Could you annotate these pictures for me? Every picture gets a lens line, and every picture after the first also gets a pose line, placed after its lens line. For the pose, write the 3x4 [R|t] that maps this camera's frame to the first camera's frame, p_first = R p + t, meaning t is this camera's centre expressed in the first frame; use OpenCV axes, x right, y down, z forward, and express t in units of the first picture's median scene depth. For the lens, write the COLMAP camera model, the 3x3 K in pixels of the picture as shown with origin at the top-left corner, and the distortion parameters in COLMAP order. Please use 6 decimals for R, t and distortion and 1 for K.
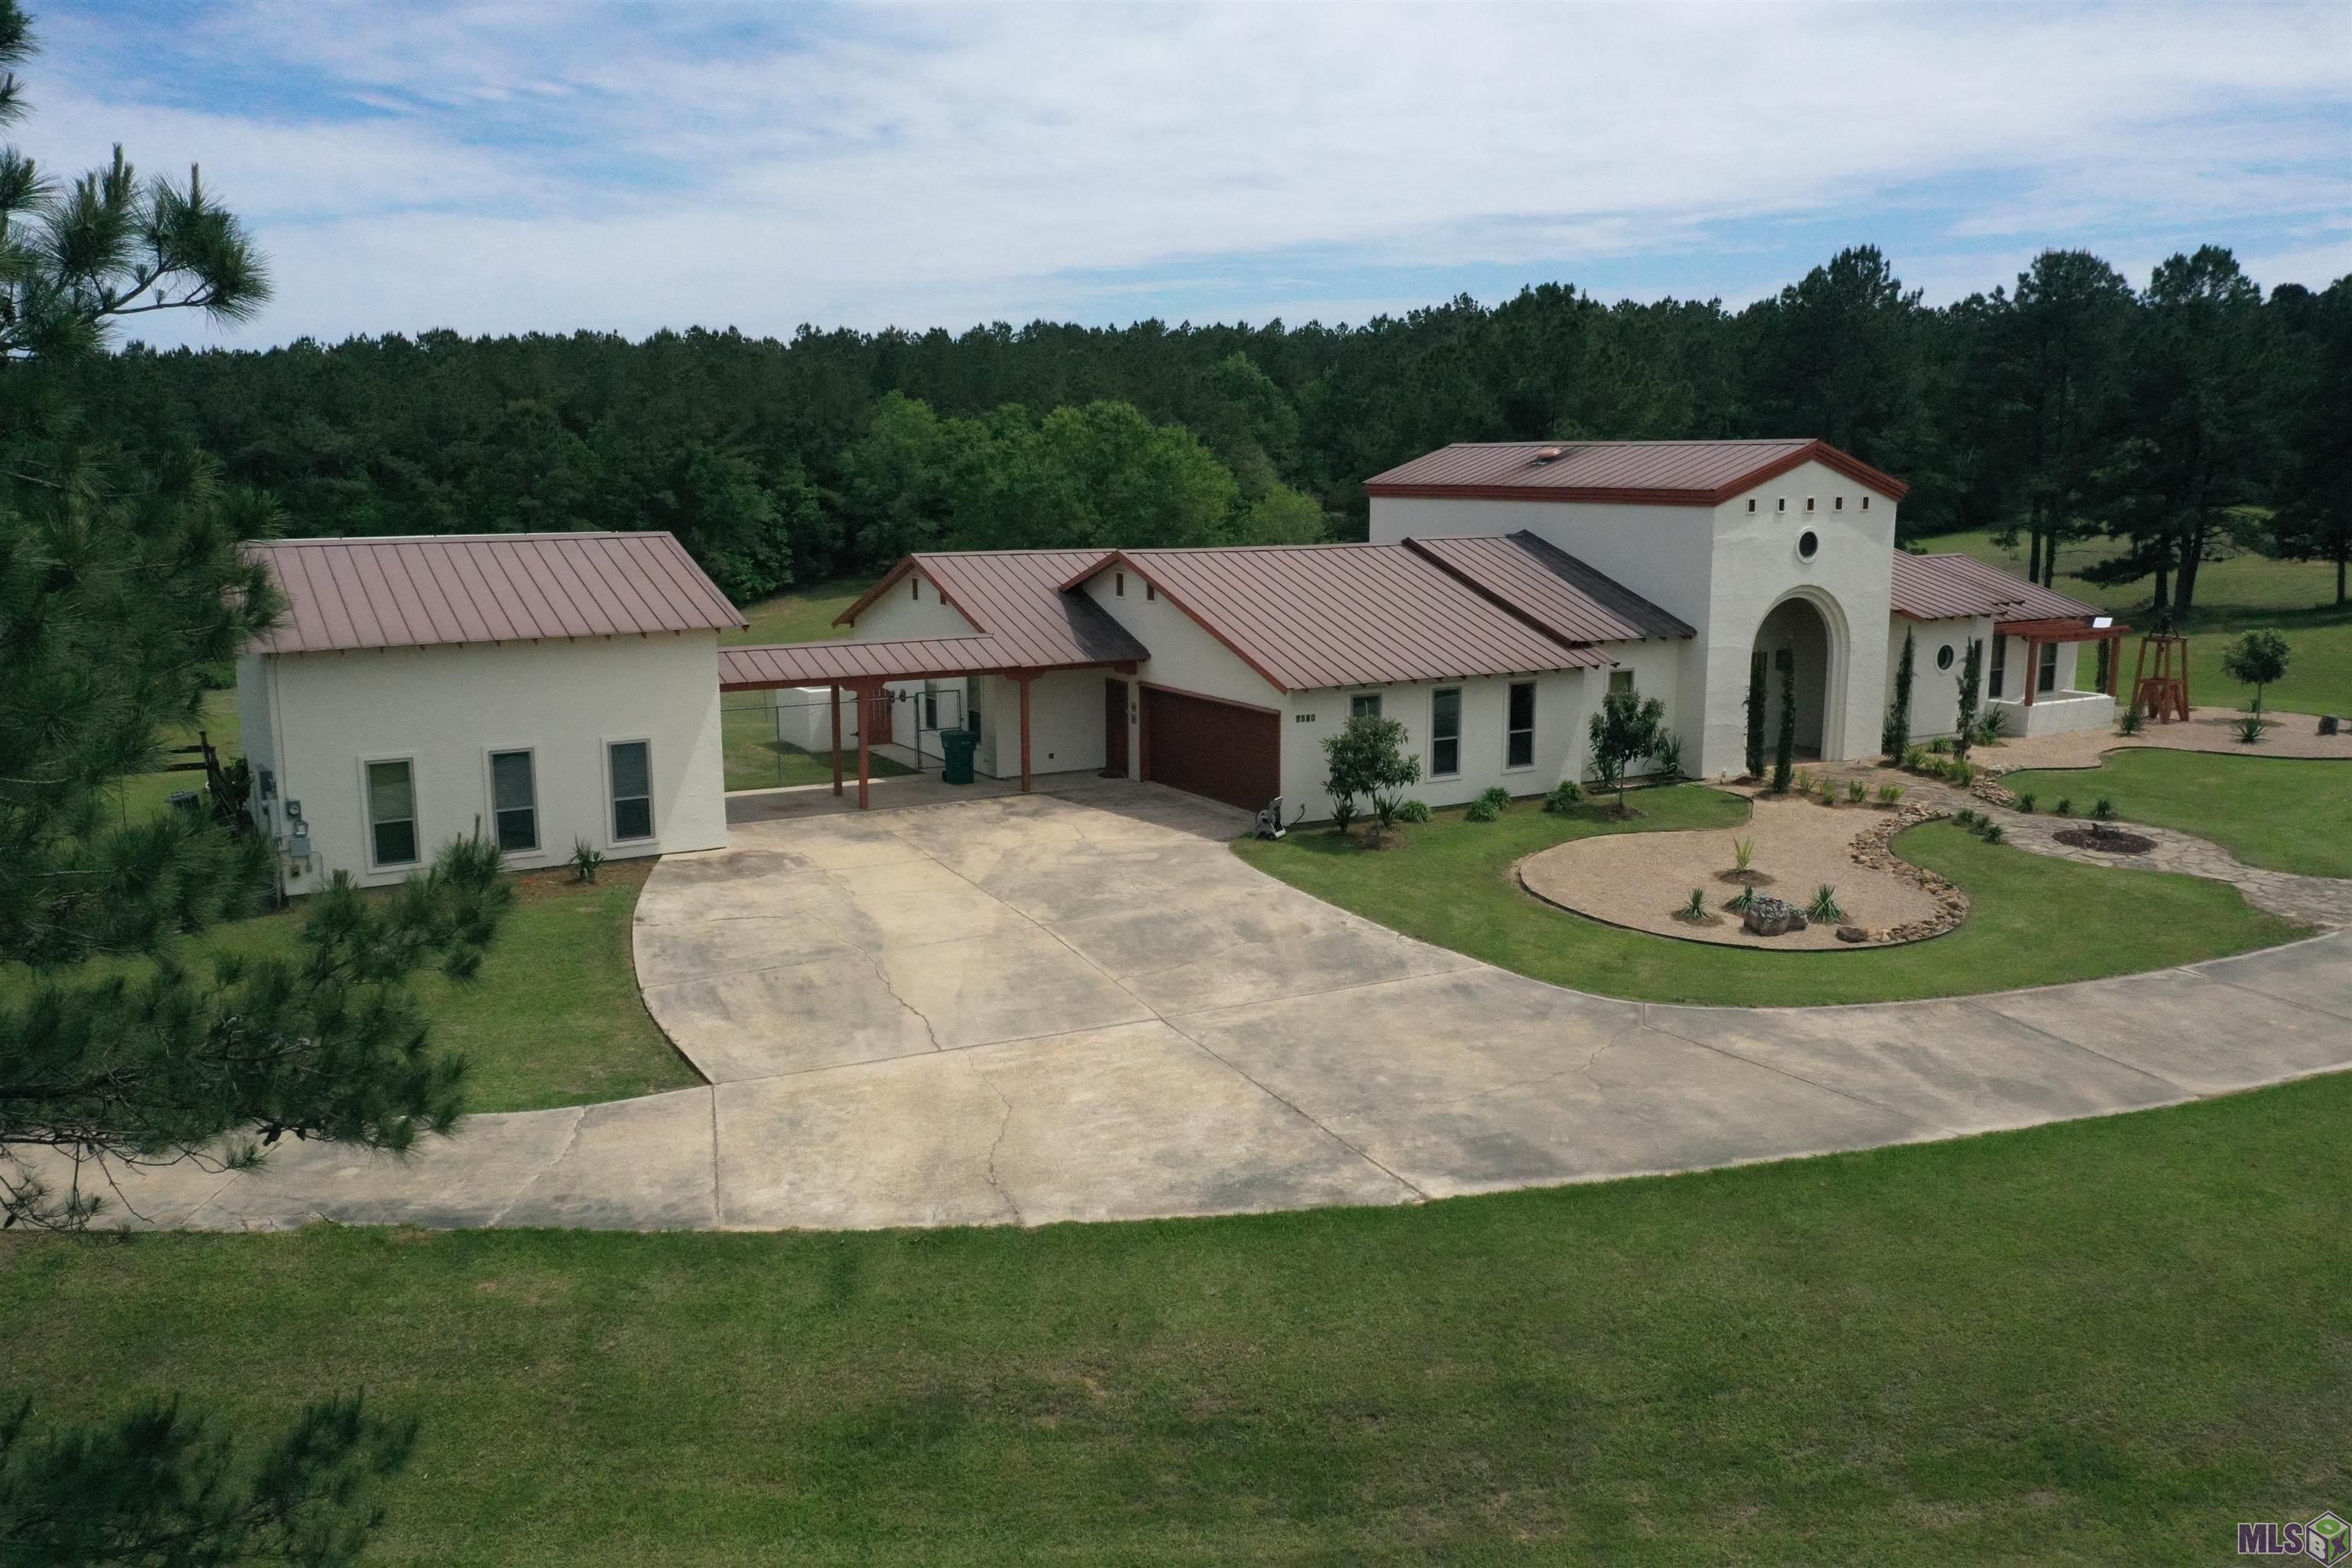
lens RADIAL K [[1818.8, 0, 1179.6], [0, 1818.8, 793.1], [0, 0, 1]] dist [-0.007318, -0.004932]
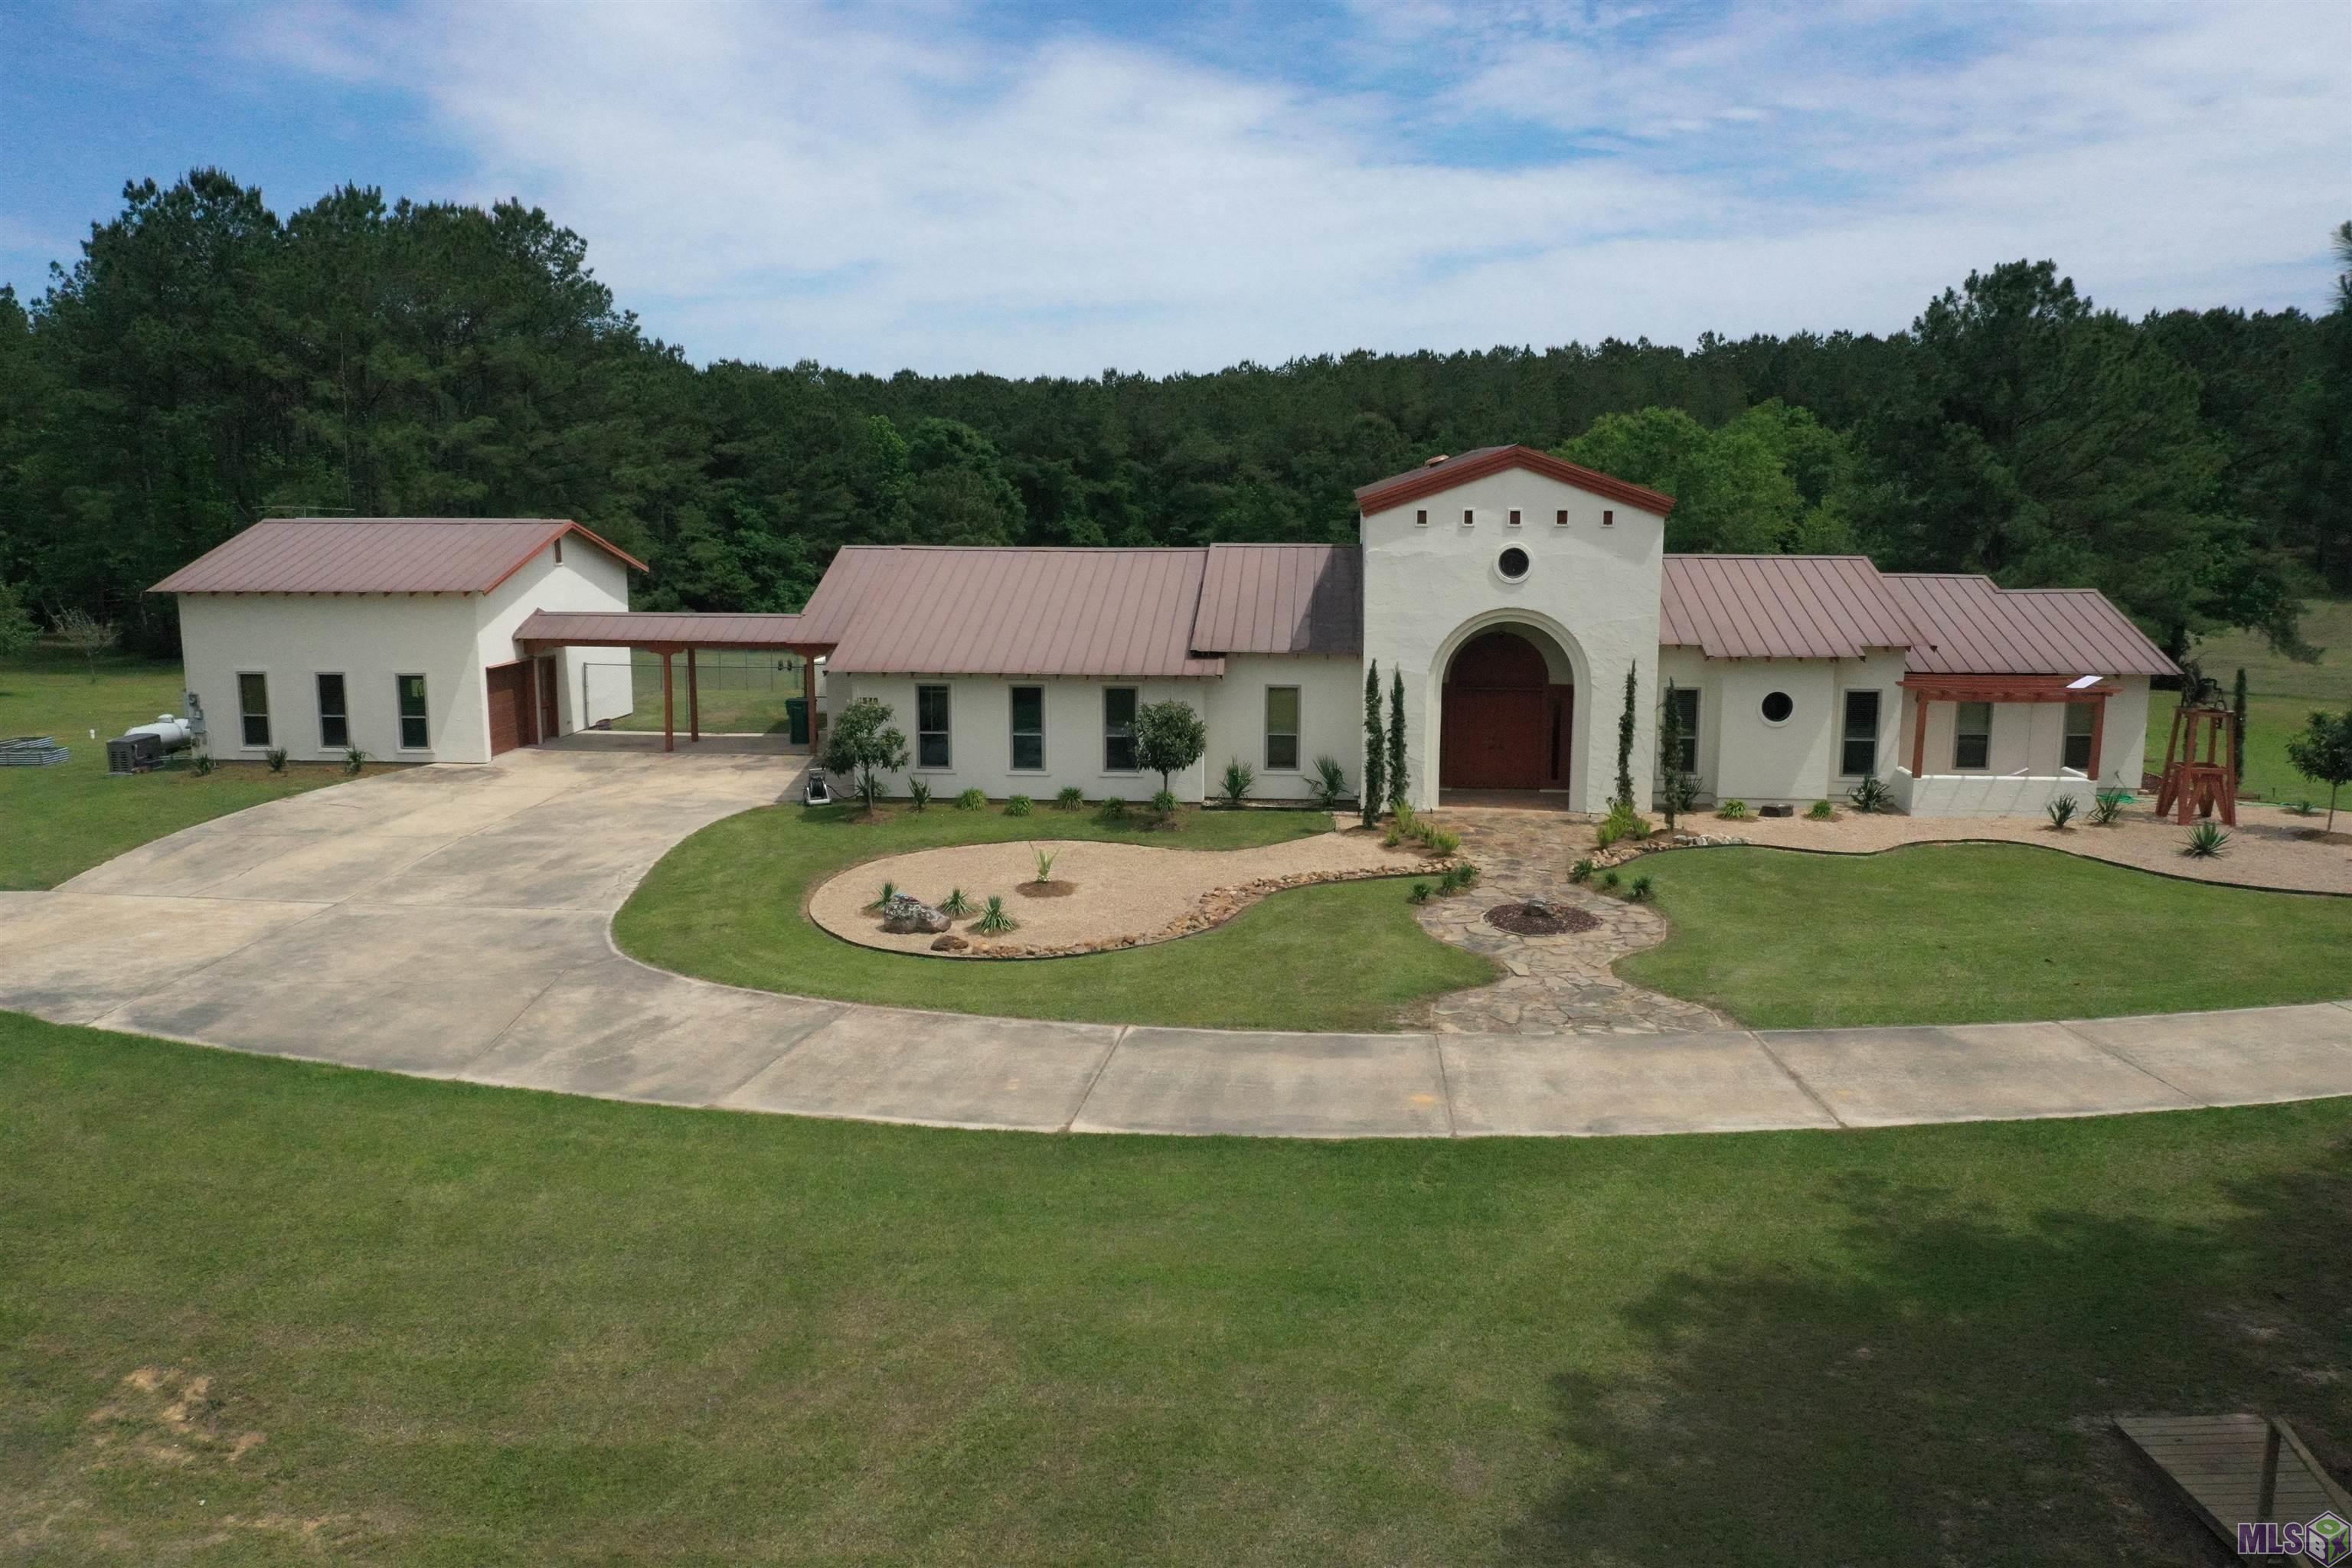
lens RADIAL K [[1818.8, 0, 1175.8], [0, 1818.8, 772.6], [0, 0, 1]] dist [-0.007318, -0.004932]
pose [[0.813722, 0.098689, -0.572815, 0.946349], [-0.108489, 0.993950, 0.017130, -0.041422], [0.571040, 0.048205, 0.819506, 0.234045]]
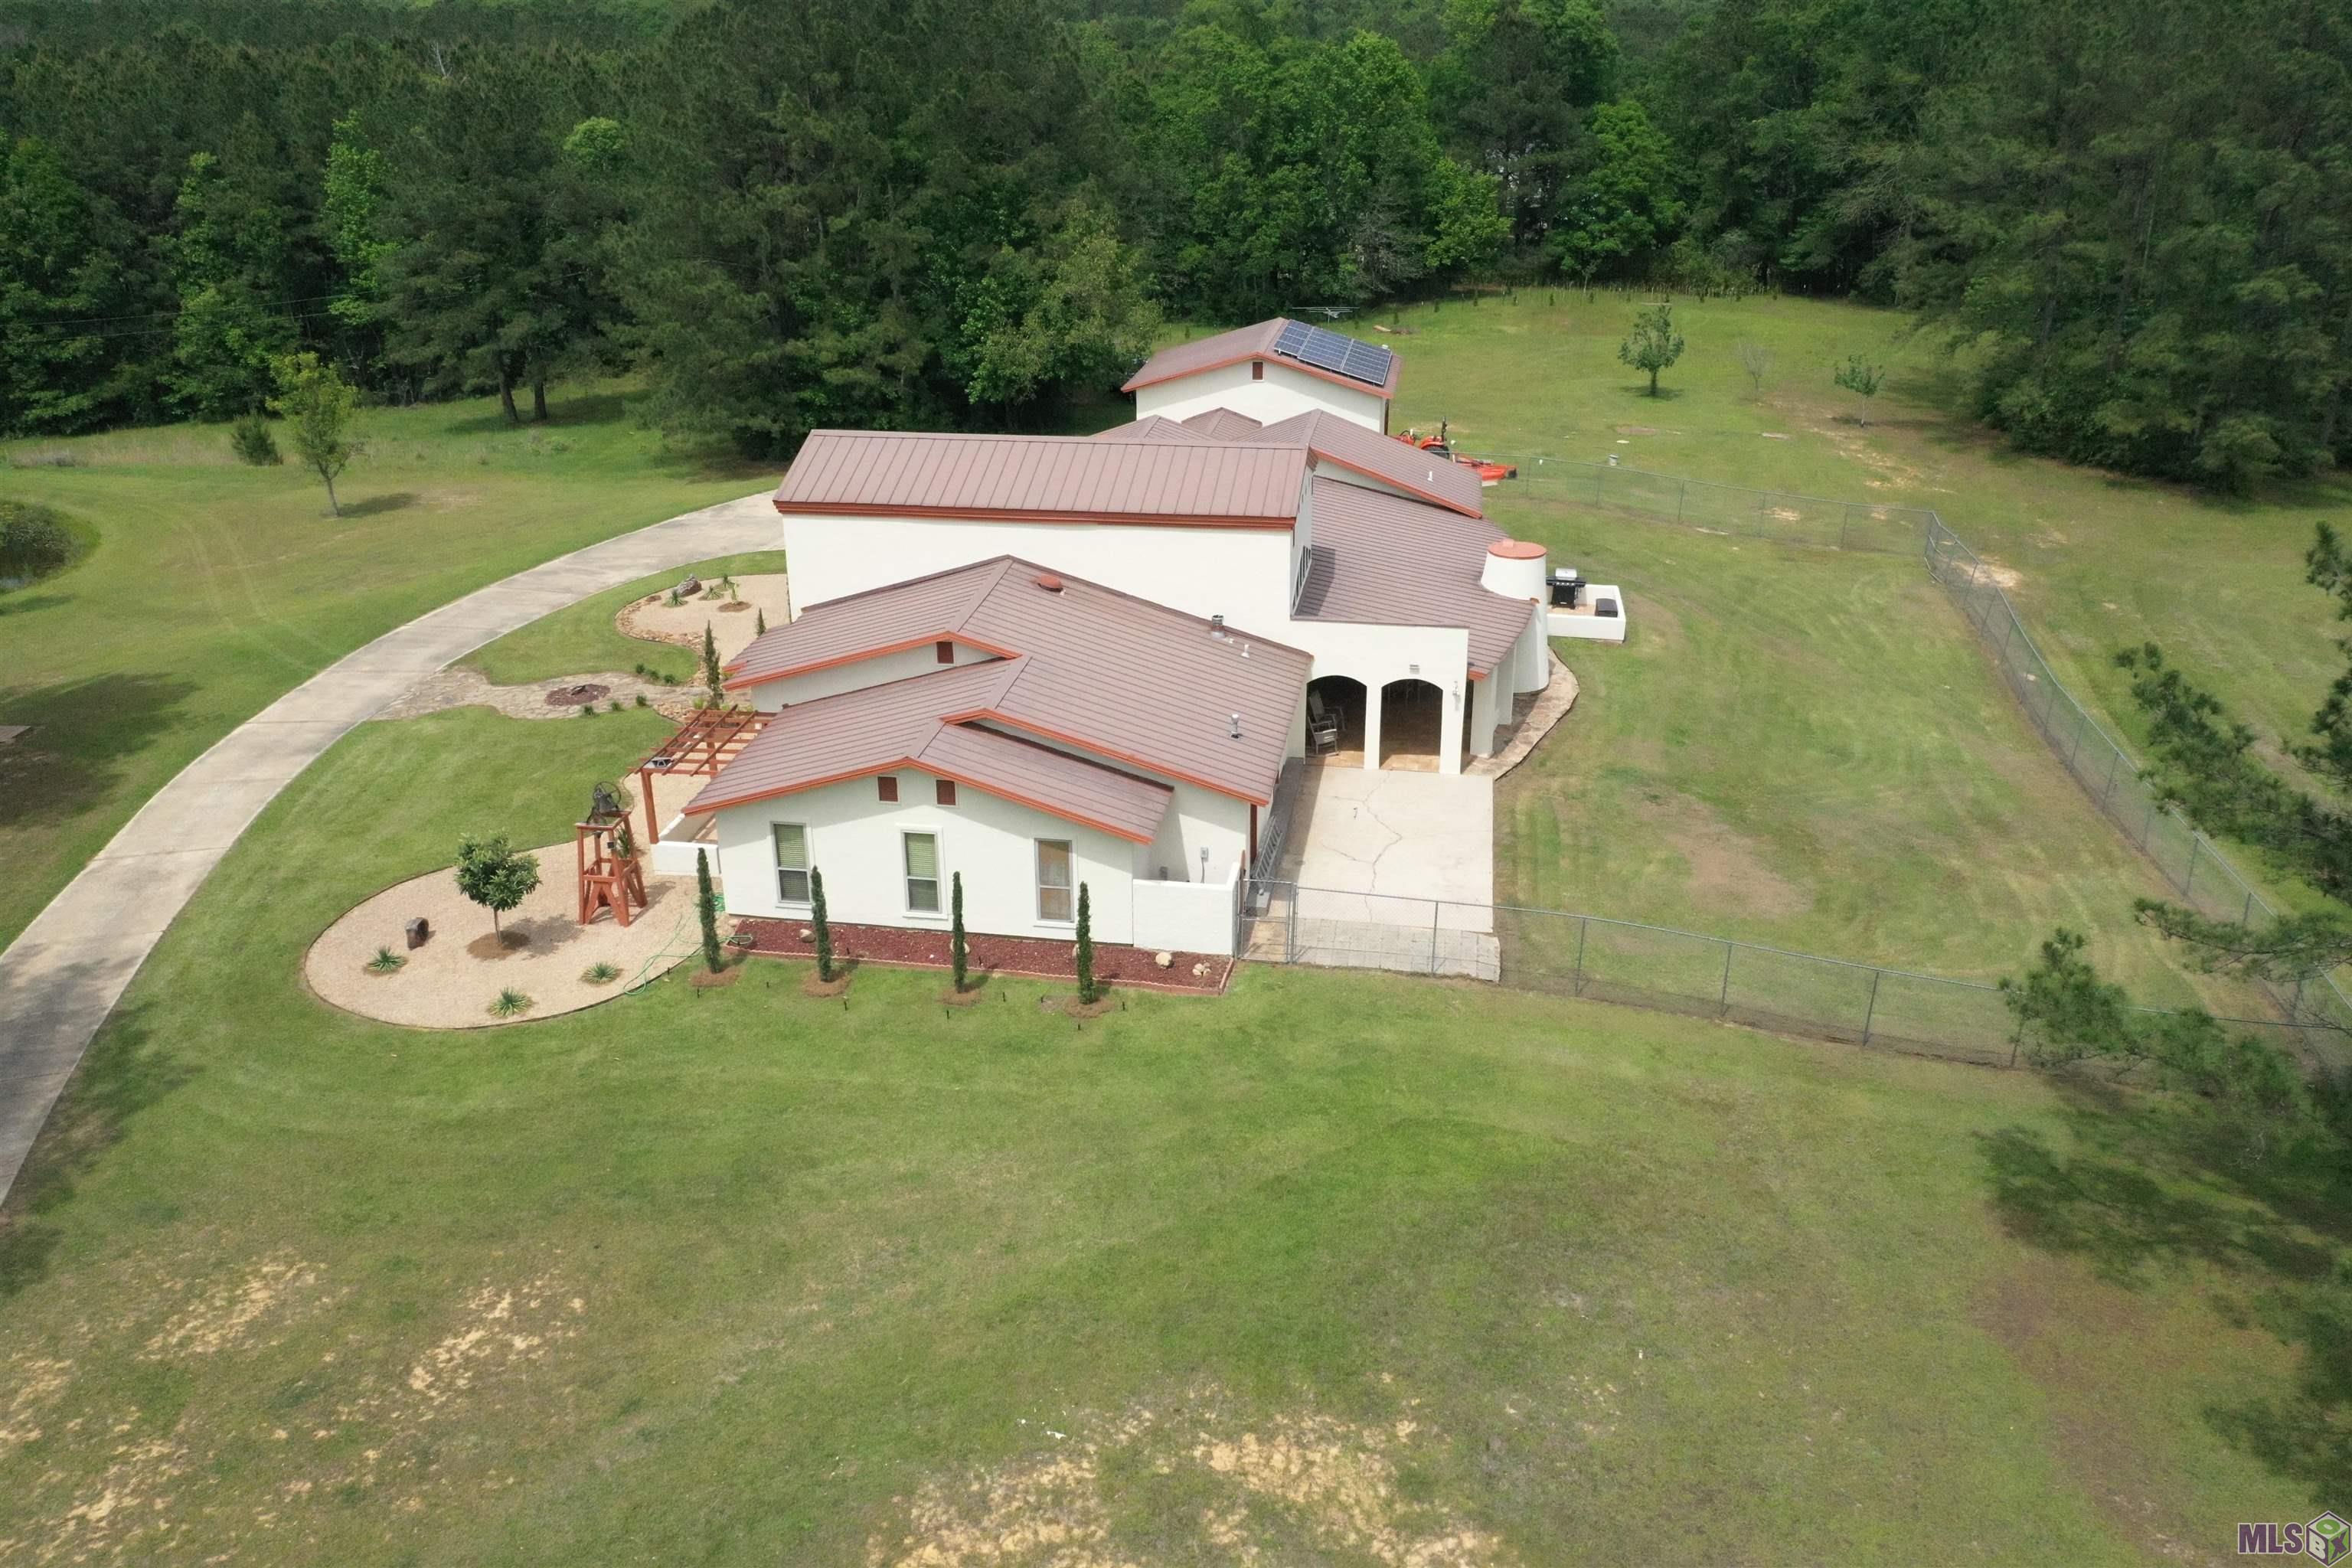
lens RADIAL K [[1818.8, 0, 1164.4], [0, 1818.8, 789.8], [0, 0, 1]] dist [-0.007318, -0.004932]
pose [[-0.629967, 0.310828, -0.711708, 1.411181], [-0.134819, 0.858731, 0.494373, -0.761185], [0.764831, 0.407390, -0.499066, 2.346022]]
